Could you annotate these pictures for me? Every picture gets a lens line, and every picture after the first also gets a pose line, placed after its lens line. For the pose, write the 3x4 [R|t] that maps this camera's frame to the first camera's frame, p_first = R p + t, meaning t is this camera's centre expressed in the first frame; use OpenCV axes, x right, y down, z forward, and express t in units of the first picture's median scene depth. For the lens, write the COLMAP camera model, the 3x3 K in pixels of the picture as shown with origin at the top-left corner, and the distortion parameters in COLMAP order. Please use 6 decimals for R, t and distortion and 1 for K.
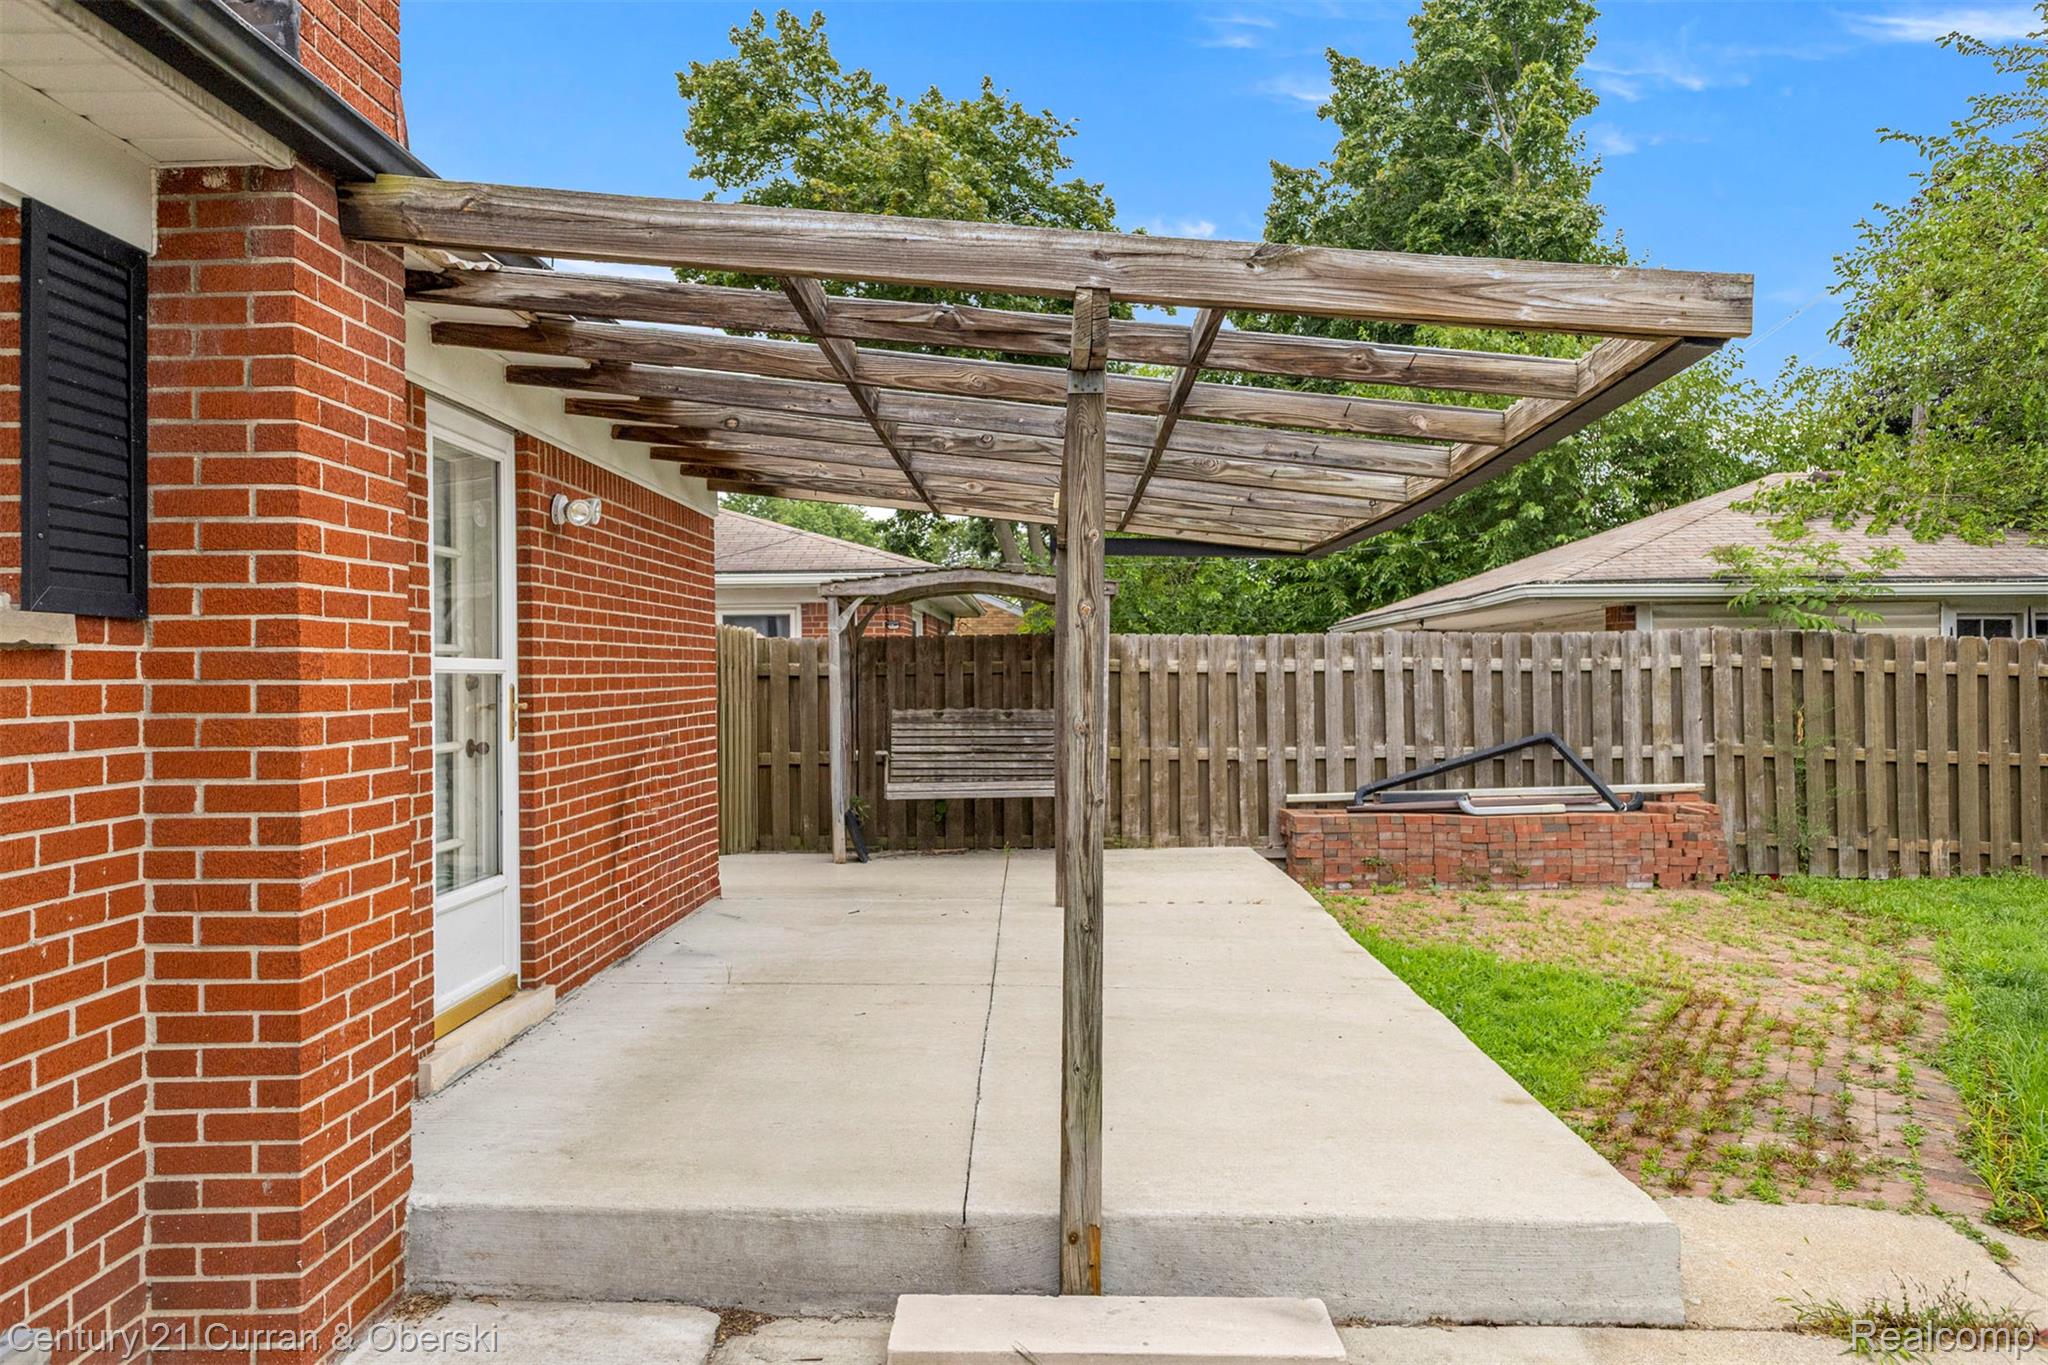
lens RADIAL K [[1452.2, 0, 1024.0], [0, 1452.2, 682.5], [0, 0, 1]] dist [0.012381, -0.005380]
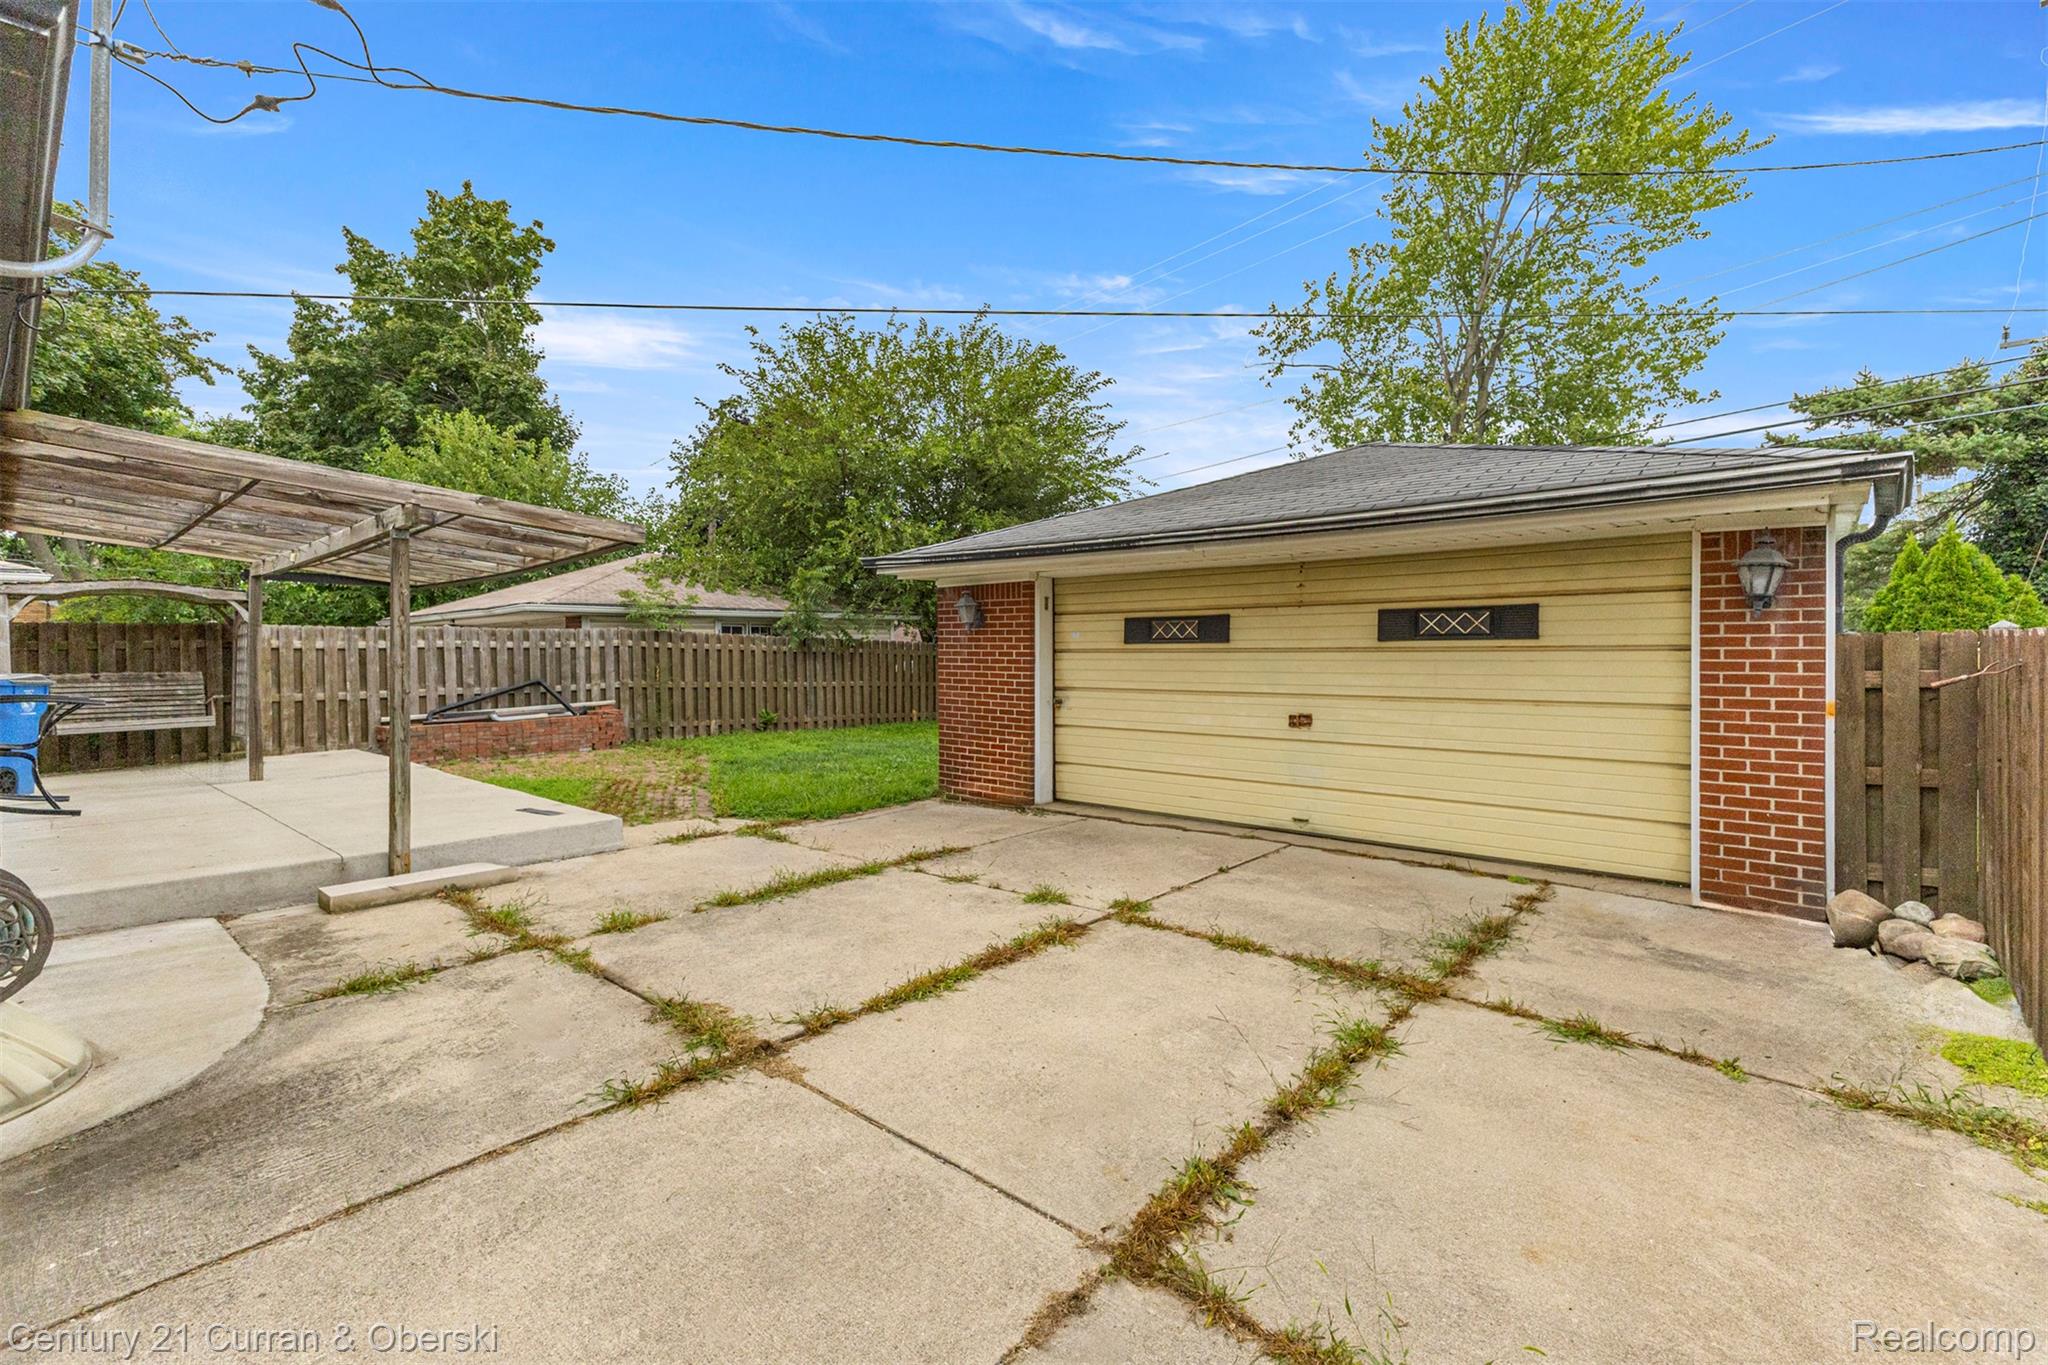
lens RADIAL K [[890.6, 0, 1014.2], [0, 890.6, 644.1], [0, 0, 1]] dist [-0.000785, 0.028319]
pose [[0.644374, 0.004128, 0.764699, -0.156278], [0.009320, 0.999869, -0.013251, 0.009119], [-0.764653, 0.015665, 0.644251, -0.291964]]
